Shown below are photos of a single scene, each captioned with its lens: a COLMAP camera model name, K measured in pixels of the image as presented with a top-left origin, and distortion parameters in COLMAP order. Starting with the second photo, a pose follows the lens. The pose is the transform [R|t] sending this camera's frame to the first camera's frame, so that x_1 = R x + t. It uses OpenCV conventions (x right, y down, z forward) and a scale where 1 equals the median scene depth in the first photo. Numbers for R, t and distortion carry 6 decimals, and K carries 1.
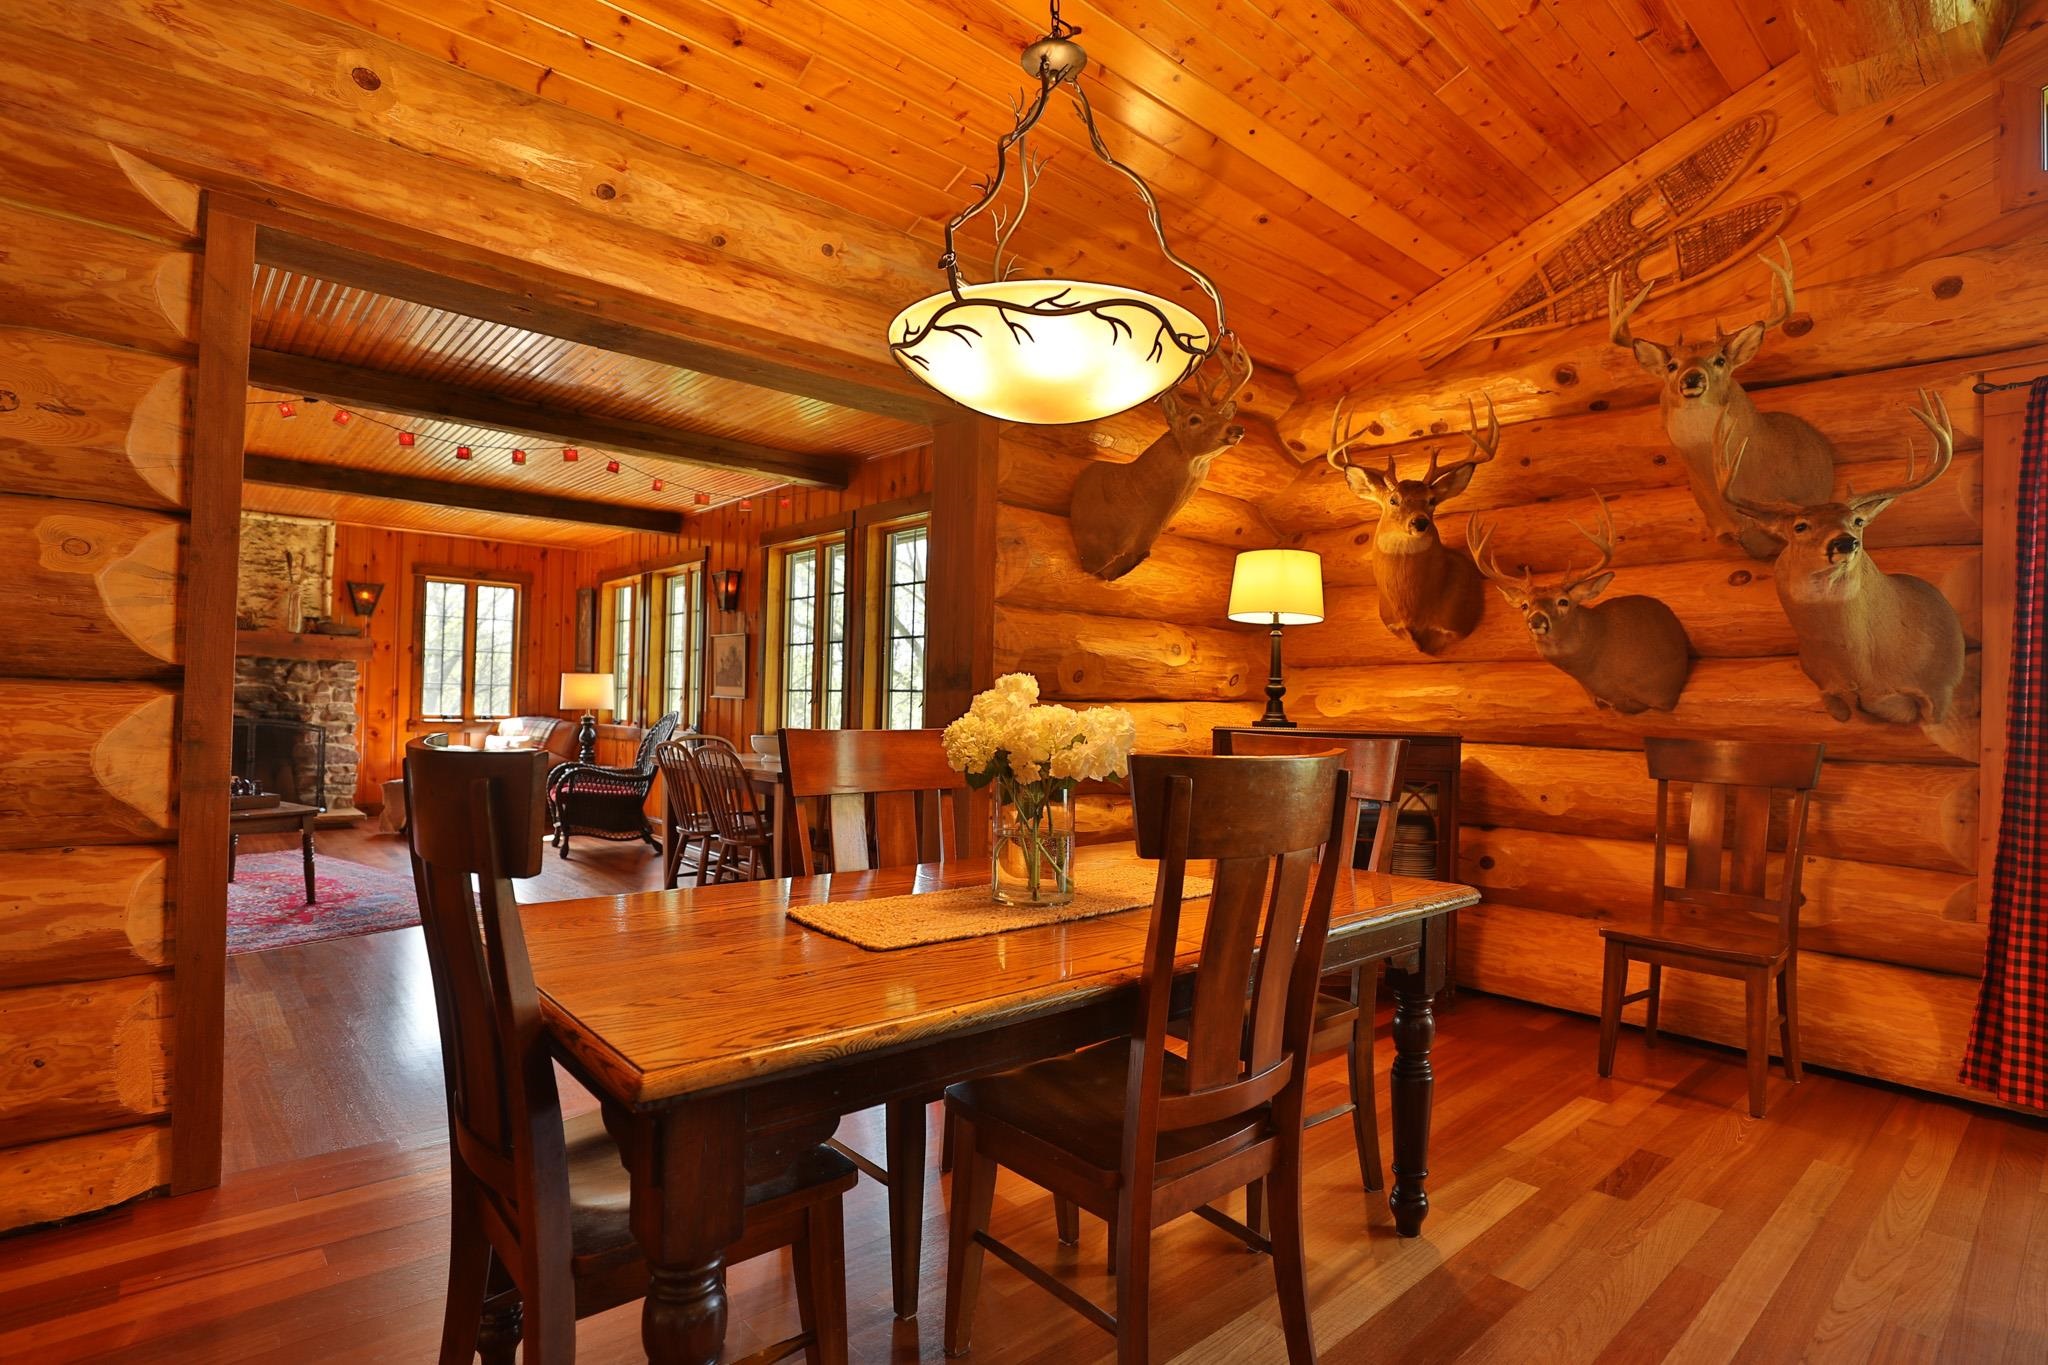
lens RADIAL K [[1013.2, 0, 1030.6], [0, 1013.2, 692.9], [0, 0, 1]] dist [-0.046891, 0.014154]
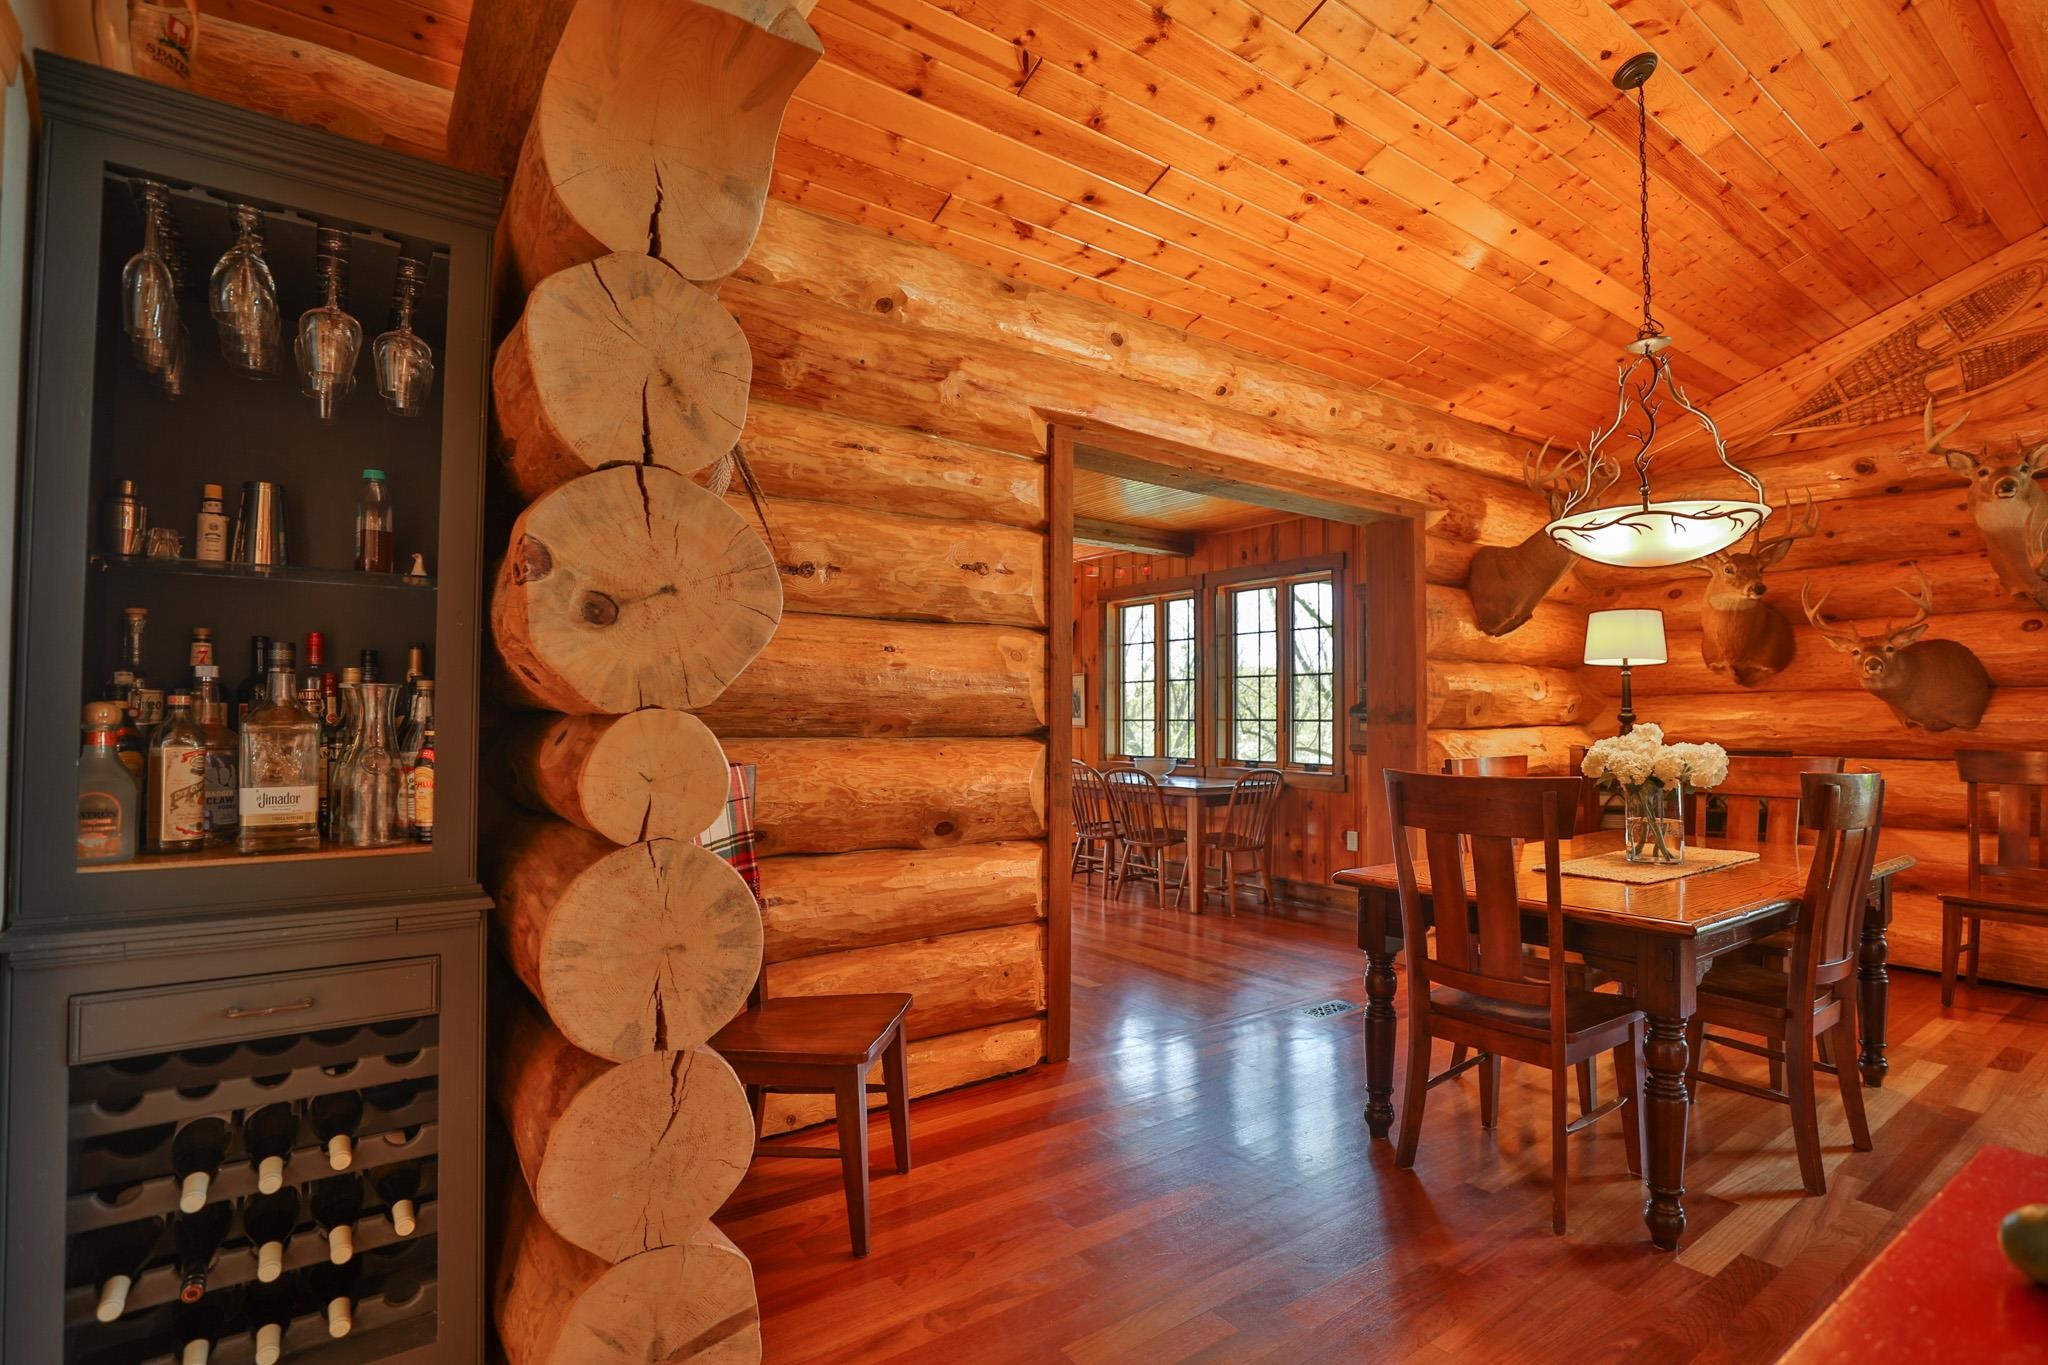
lens RADIAL K [[983.8, 0, 1029.7], [0, 983.8, 693.3], [0, 0, 1]] dist [-0.045878, 0.012882]
pose [[0.994687, -0.022906, -0.100363, -0.426650], [0.021390, 0.999641, -0.016157, -0.032602], [0.100697, 0.013925, 0.994820, -0.333396]]
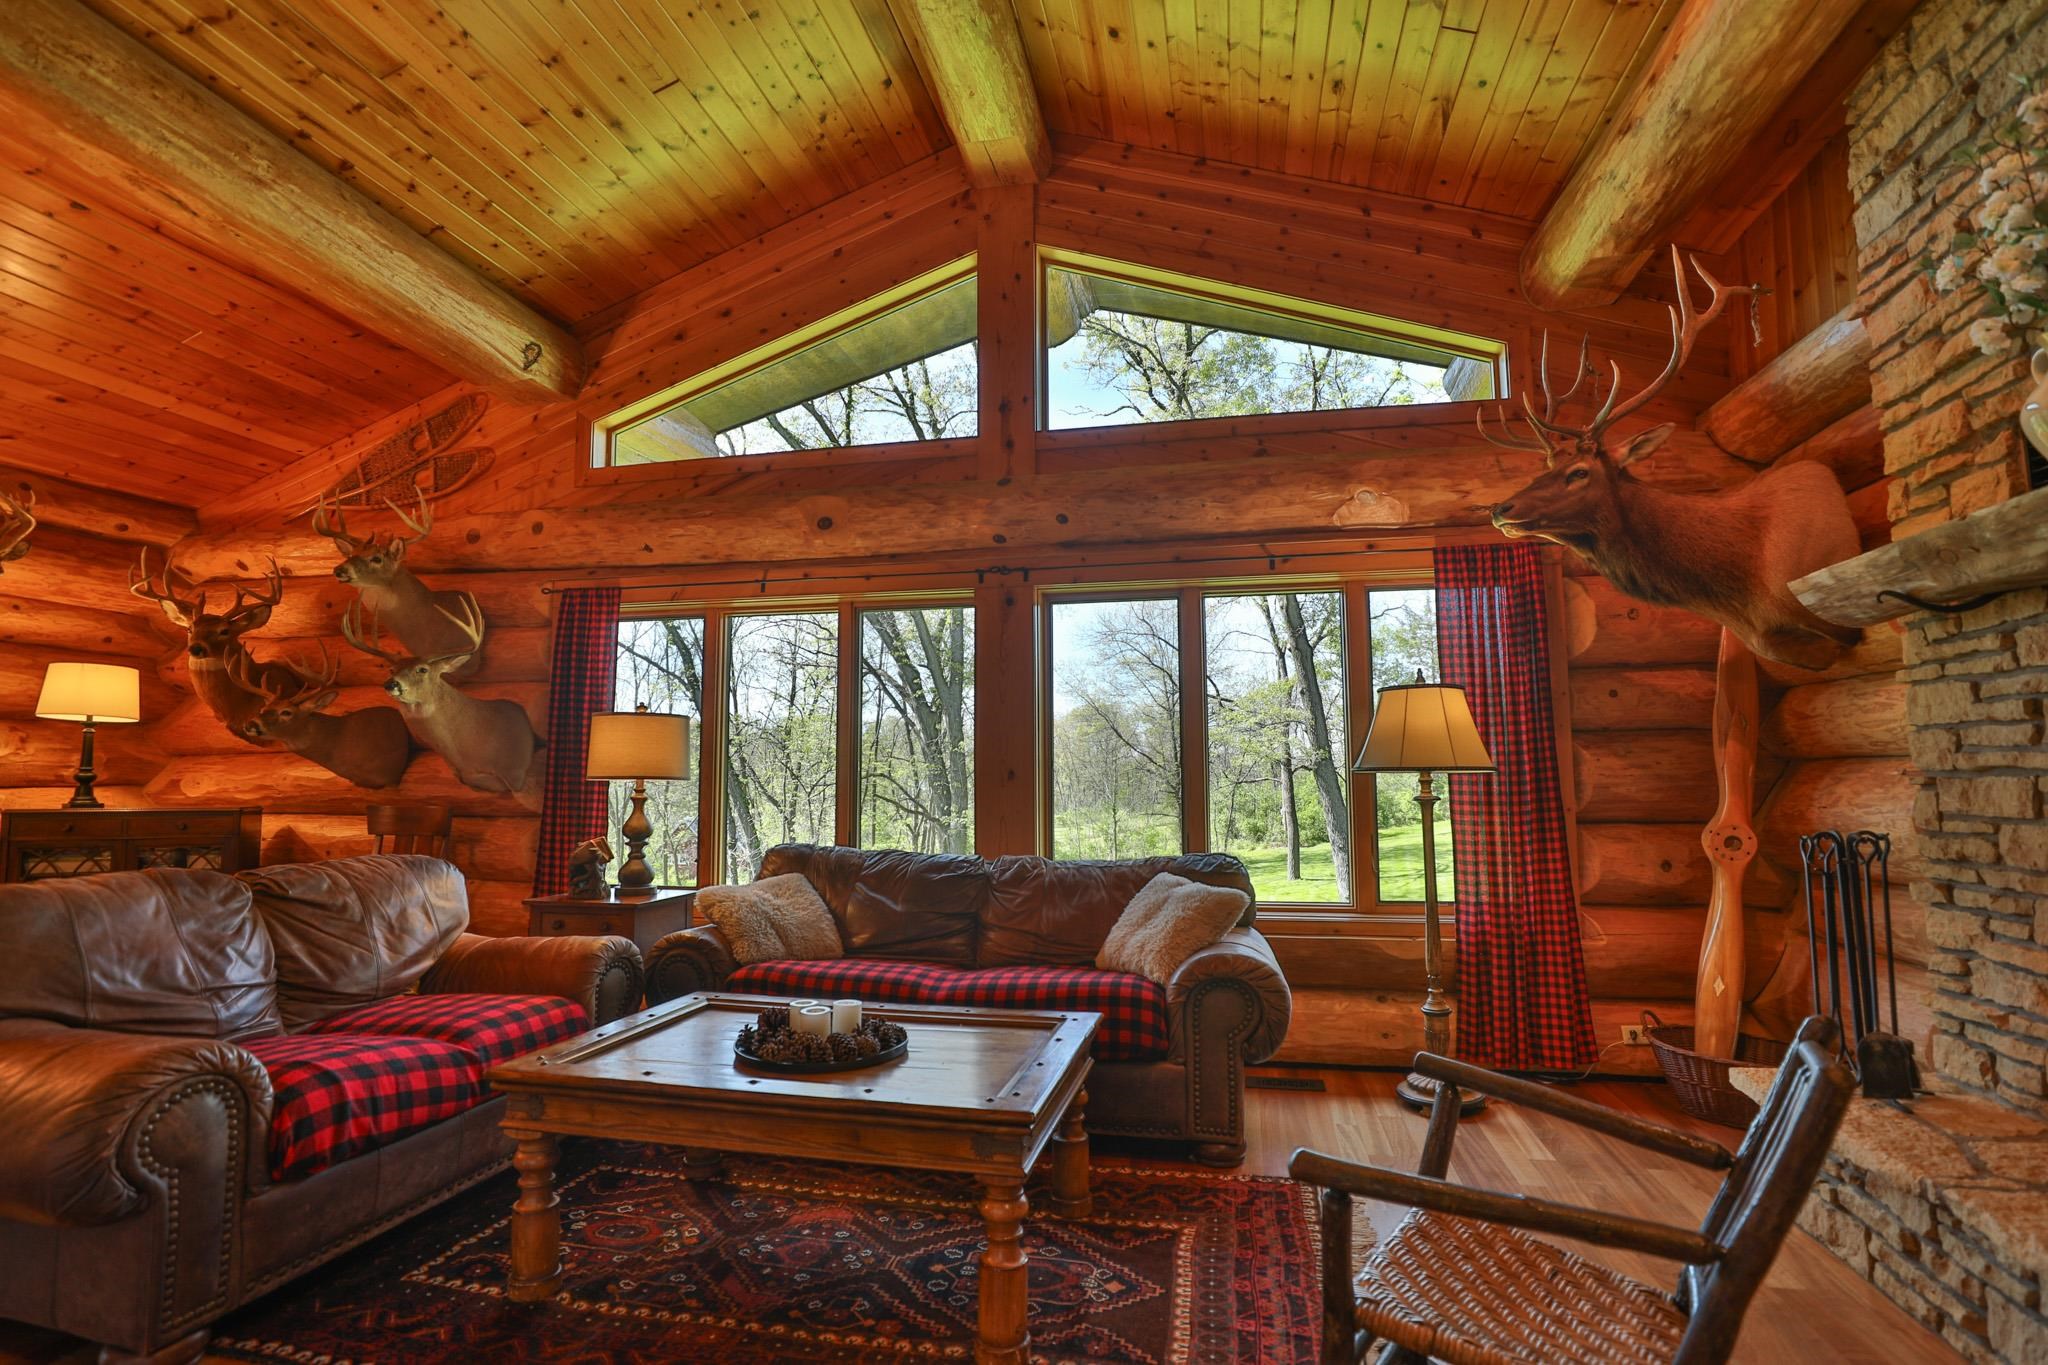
lens RADIAL K [[983.8, 0, 1029.7], [0, 983.8, 693.3], [0, 0, 1]] dist [-0.045878, 0.012882]
pose [[0.803419, 0.024027, 0.594929, 0.514502], [0.017543, 0.997796, -0.063988, -0.011297], [-0.595155, 0.061846, 0.801227, -0.650971]]
